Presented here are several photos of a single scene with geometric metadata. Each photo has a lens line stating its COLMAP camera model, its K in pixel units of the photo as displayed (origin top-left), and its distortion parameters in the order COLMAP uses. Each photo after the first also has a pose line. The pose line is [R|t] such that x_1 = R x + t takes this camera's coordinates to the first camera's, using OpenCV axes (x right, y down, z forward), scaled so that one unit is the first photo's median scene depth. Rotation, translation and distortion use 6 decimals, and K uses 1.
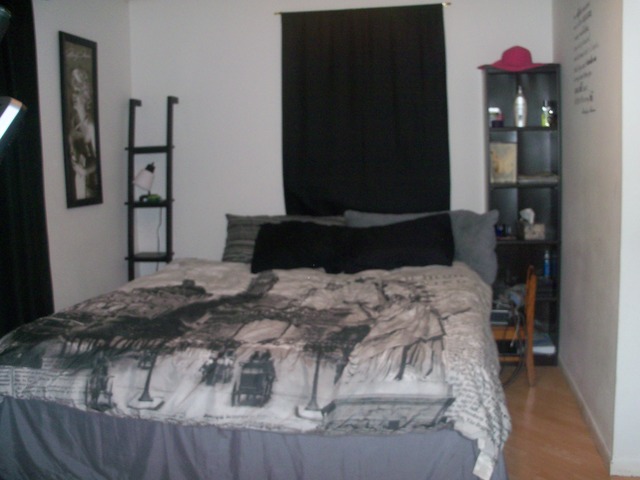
lens RADIAL K [[659.5, 0, 334.3], [0, 659.5, 240.2], [0, 0, 1]] dist [-0.268399, 0.290239]
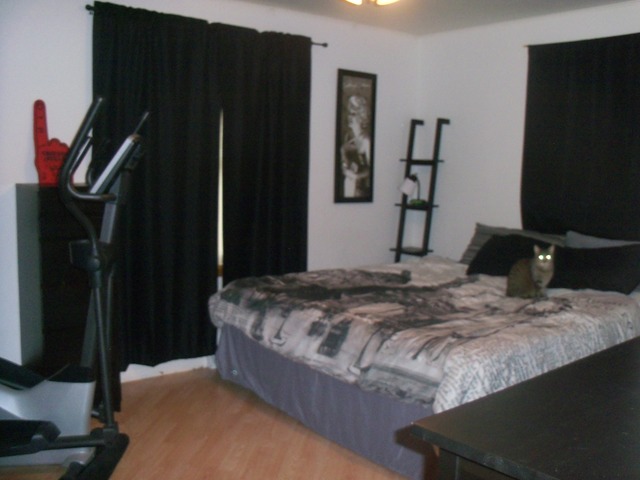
lens RADIAL K [[659.5, 0, 334.3], [0, 659.5, 240.2], [0, 0, 1]] dist [-0.268399, 0.290239]
pose [[0.763068, 0.117836, -0.635486, 0.442763], [-0.126237, 0.991475, 0.032265, -0.018312], [0.633871, 0.055601, 0.771438, -0.037951]]
